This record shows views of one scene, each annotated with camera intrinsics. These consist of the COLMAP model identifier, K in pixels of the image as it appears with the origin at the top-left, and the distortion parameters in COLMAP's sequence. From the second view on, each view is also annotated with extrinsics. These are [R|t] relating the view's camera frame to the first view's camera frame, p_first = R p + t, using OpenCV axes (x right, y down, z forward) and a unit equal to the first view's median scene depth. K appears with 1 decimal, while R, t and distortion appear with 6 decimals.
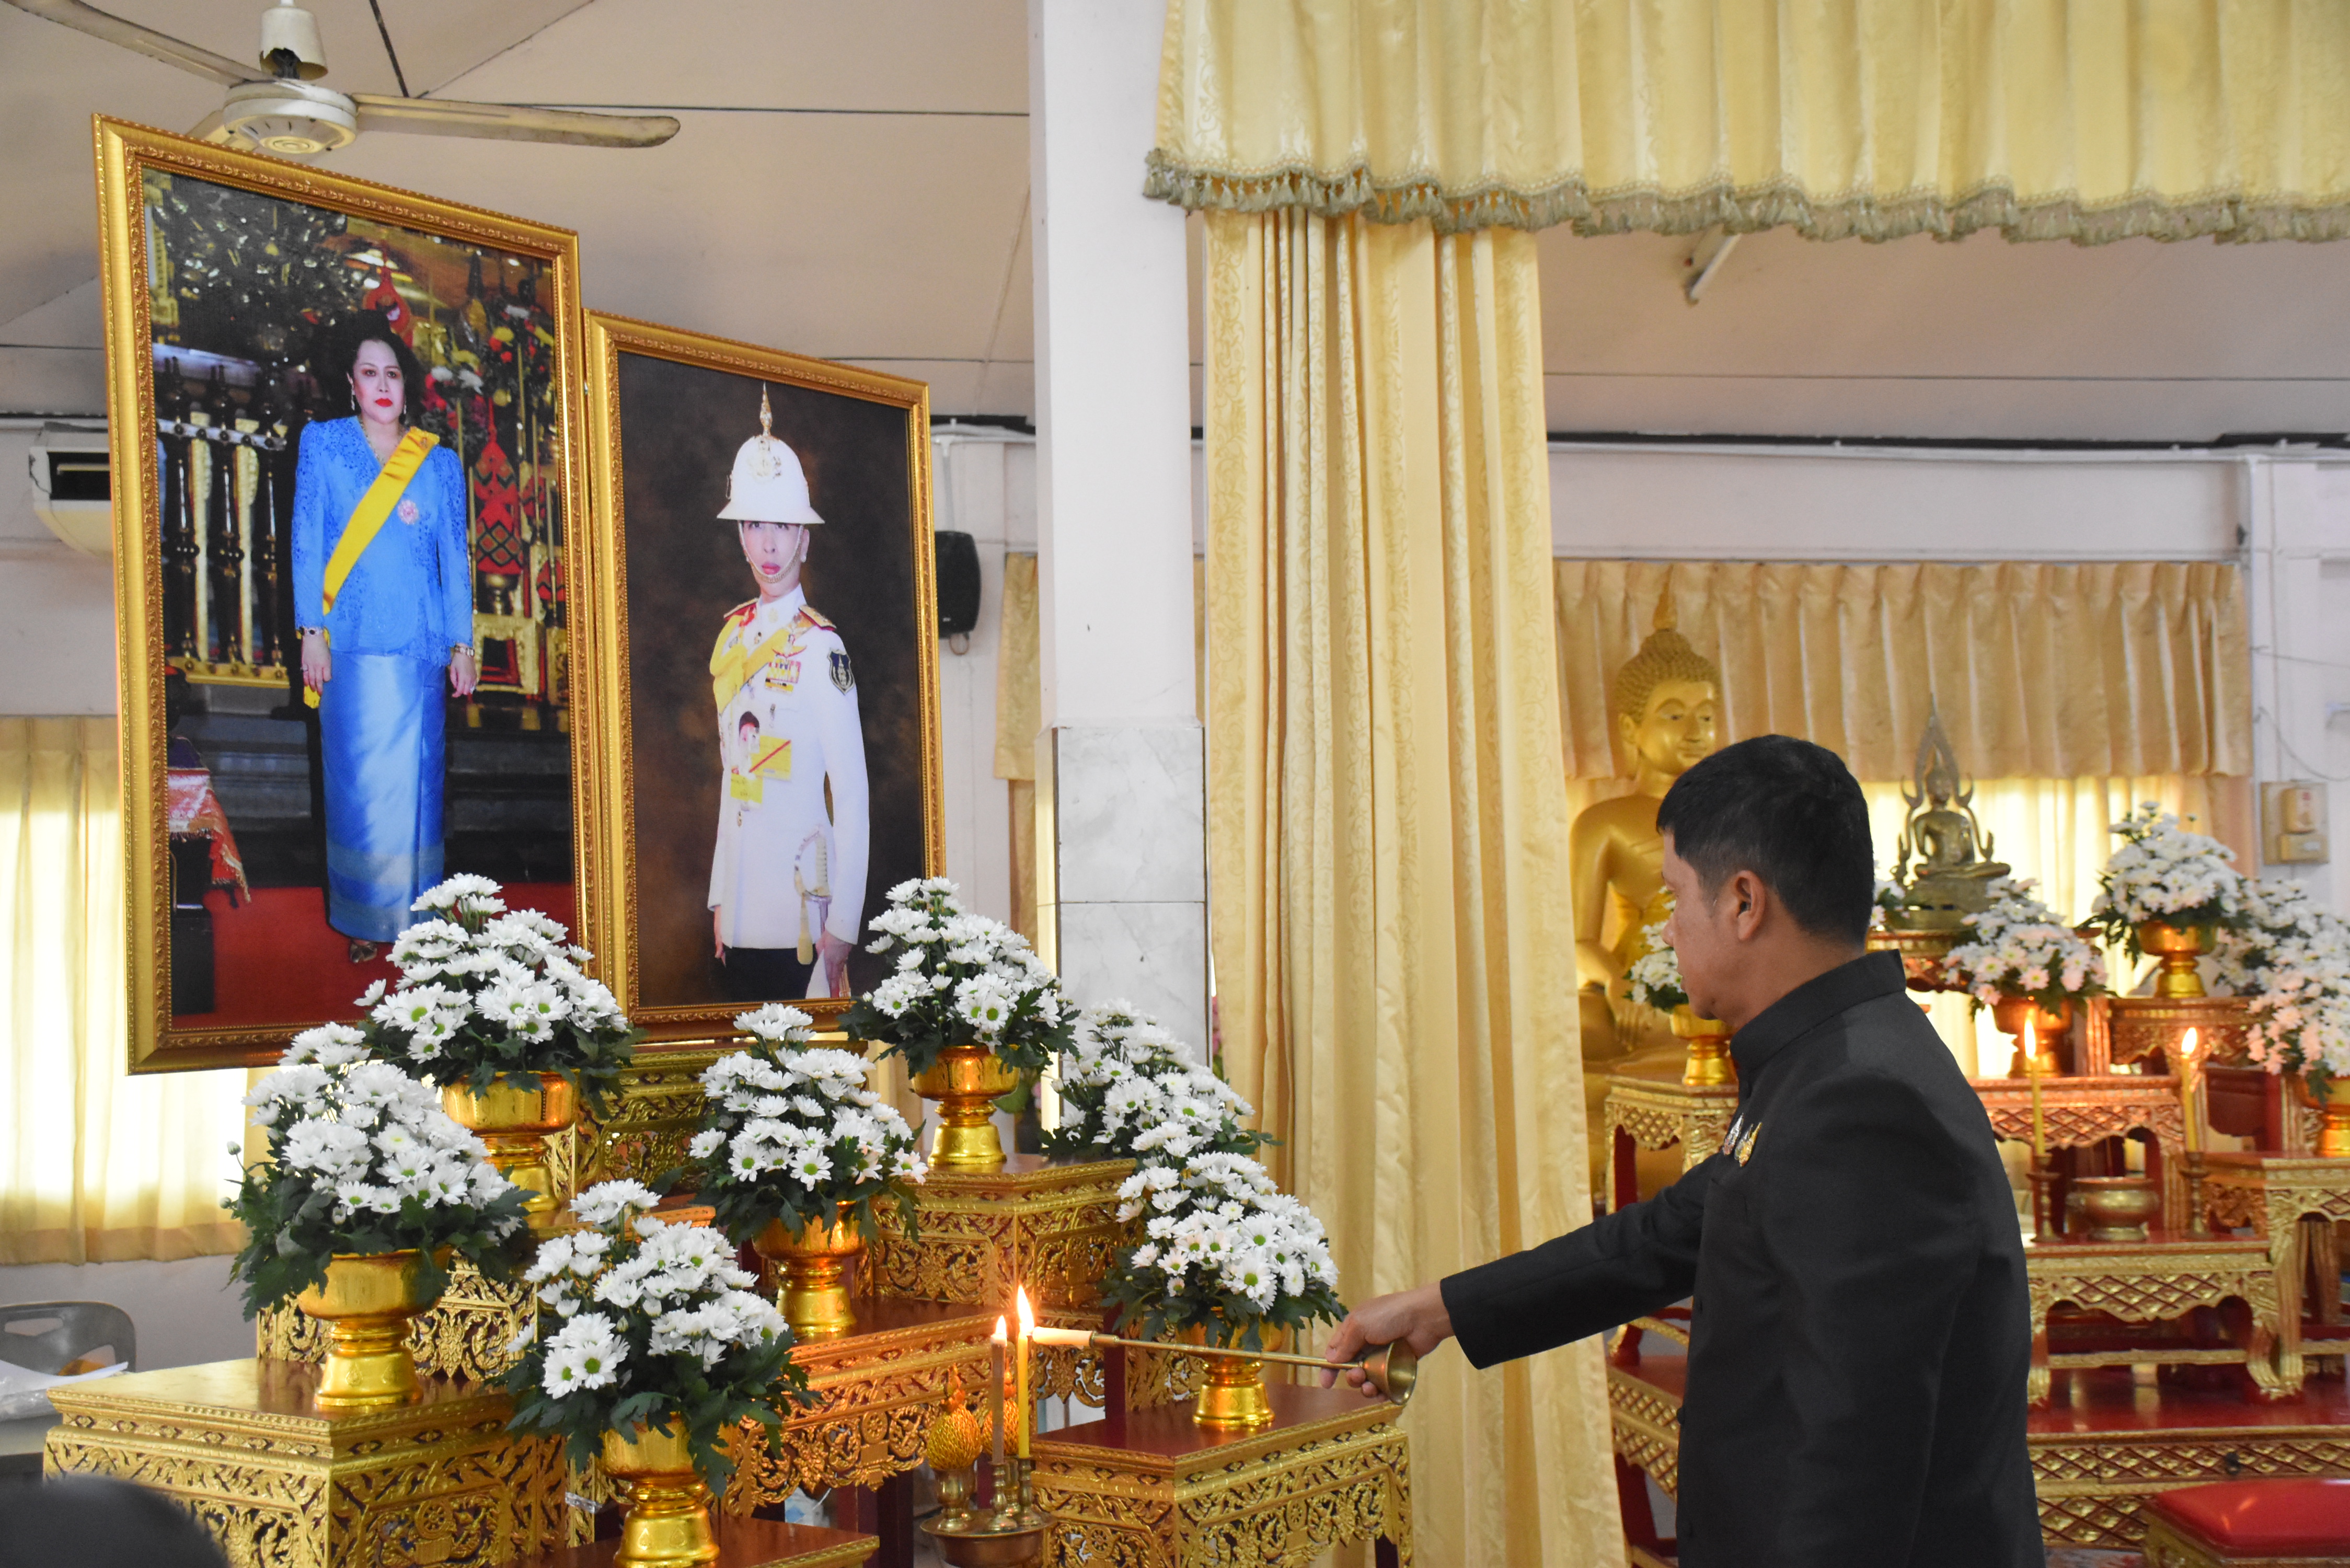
lens RADIAL K [[2714.2, 0, 1175.0], [0, 2714.2, 784.0], [0, 0, 1]] dist [0.022632, 0.304863]
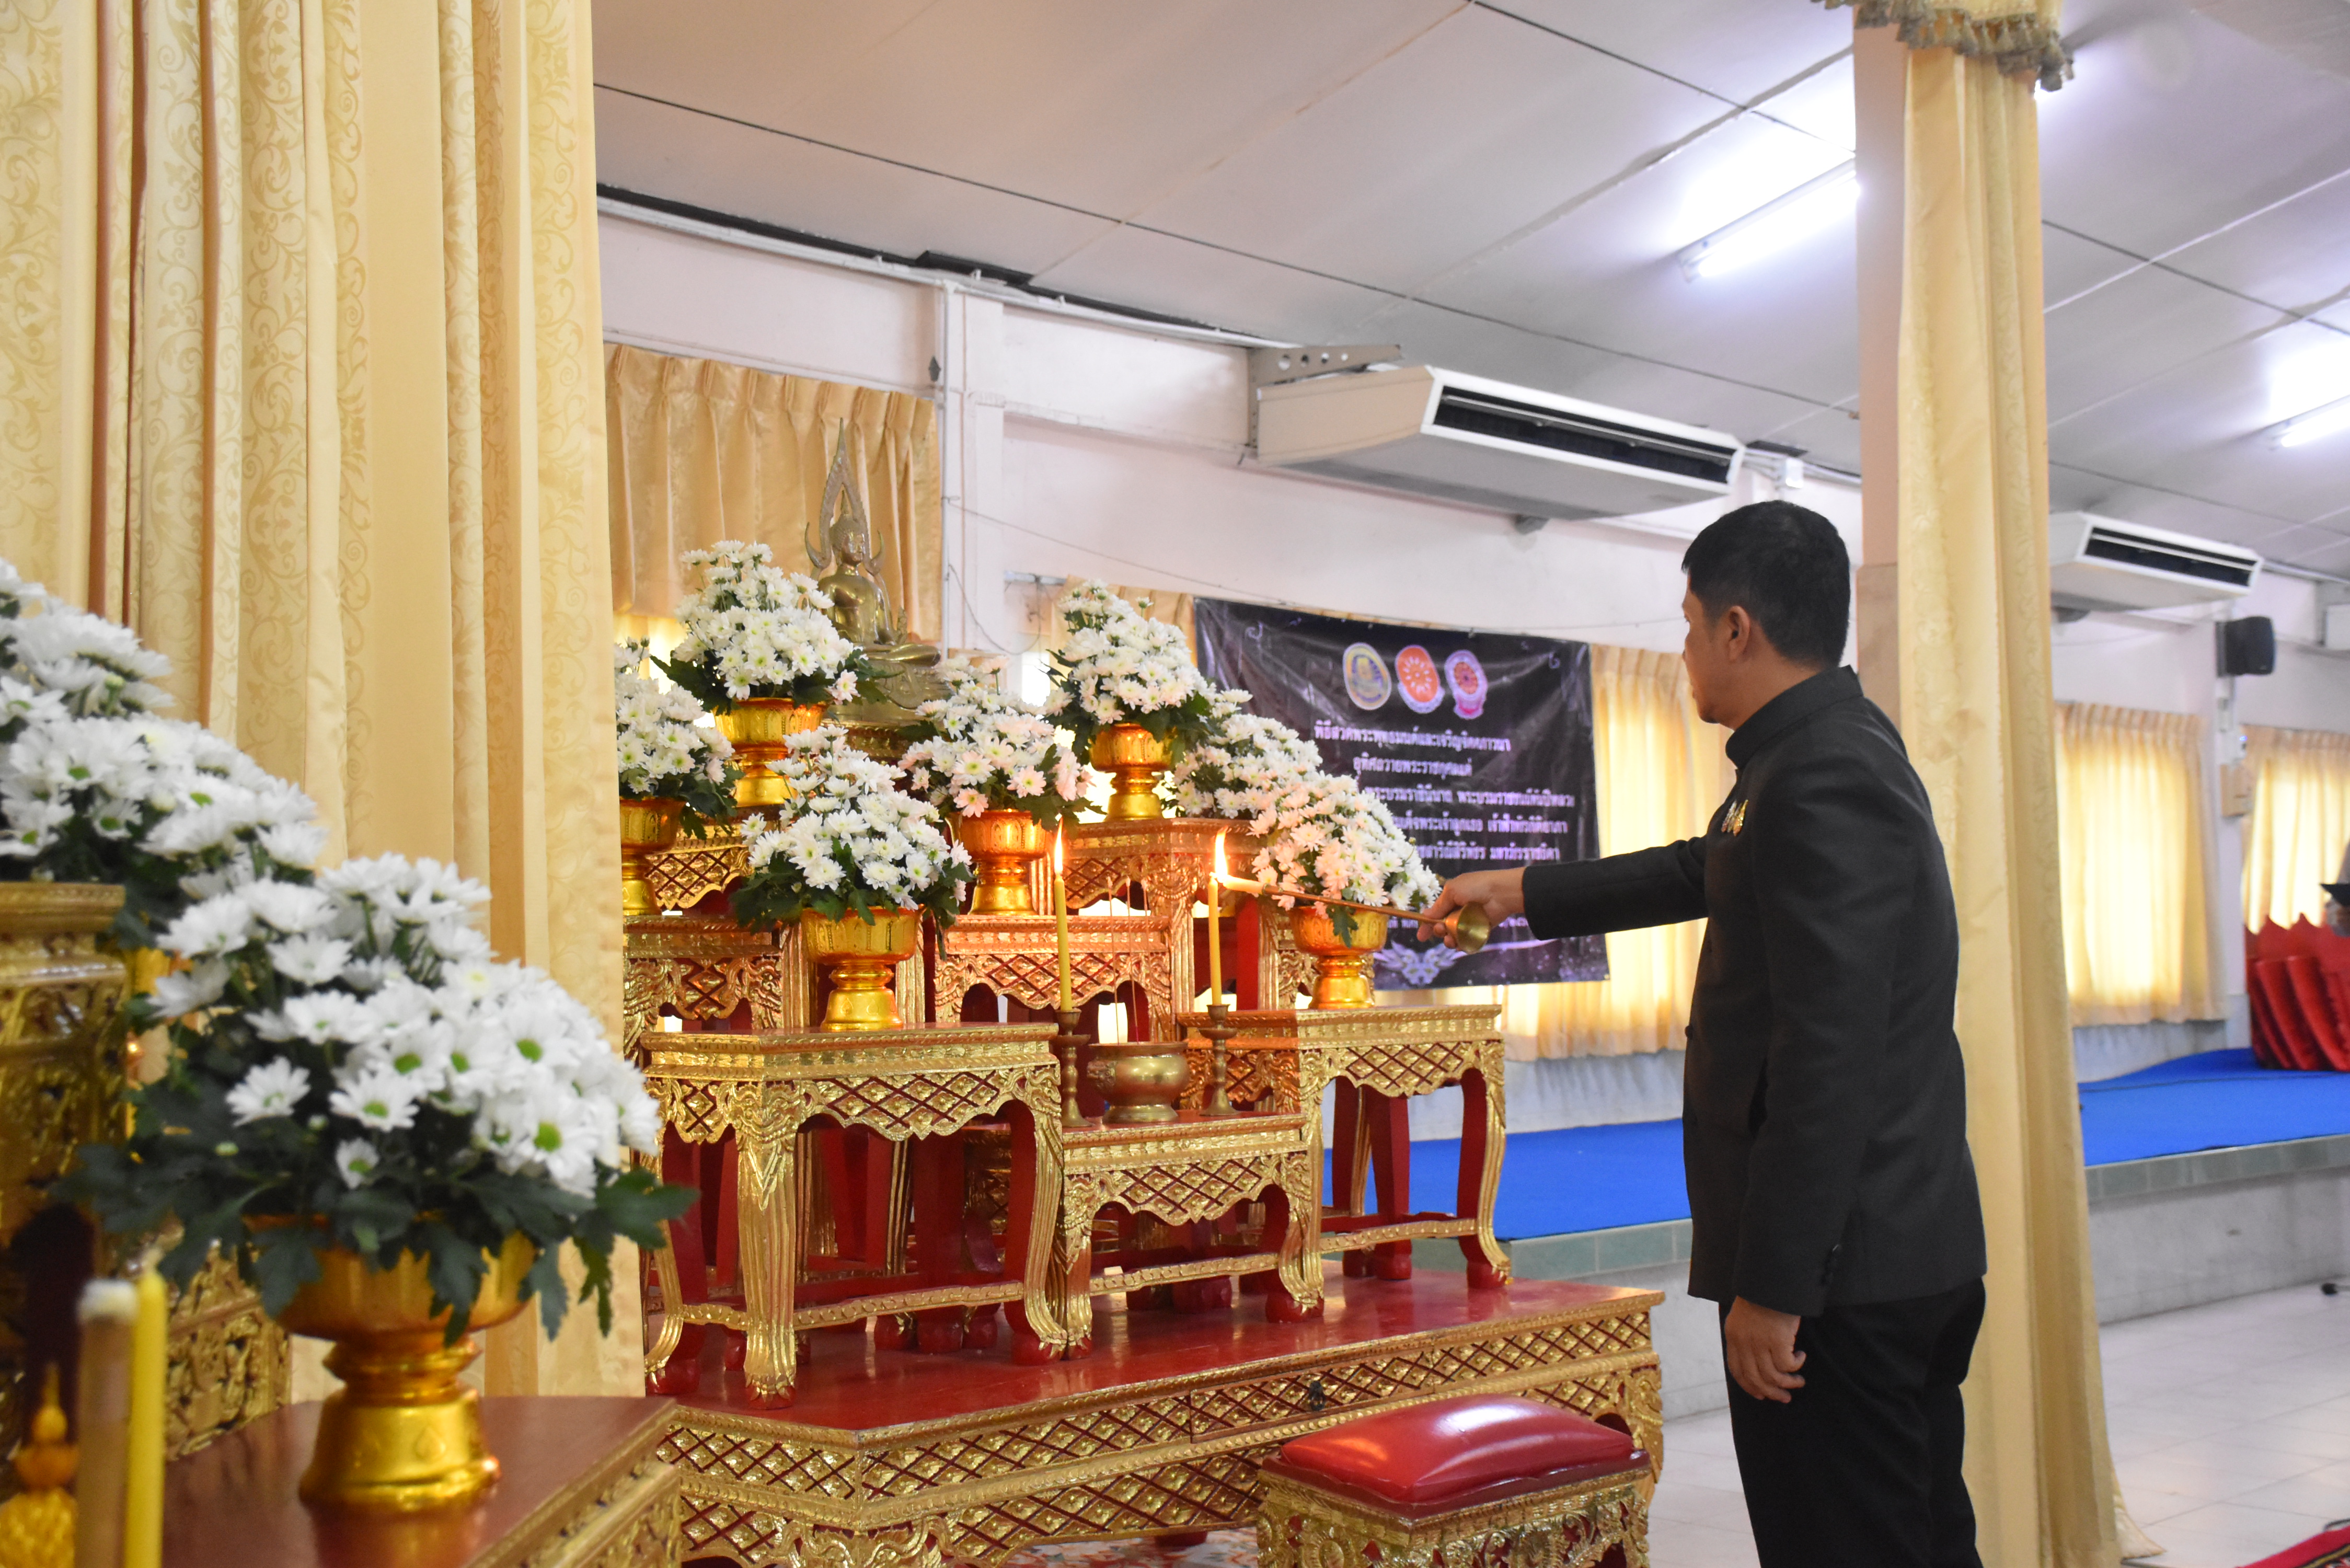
lens RADIAL K [[2714.2, 0, 1175.0], [0, 2714.2, 784.0], [0, 0, 1]] dist [0.022632, 0.304863]
pose [[0.811387, 0.040485, 0.583105, -0.084767], [-0.039957, 0.999107, -0.013768, 0.079900], [-0.583142, -0.012128, 0.812280, 0.372279]]
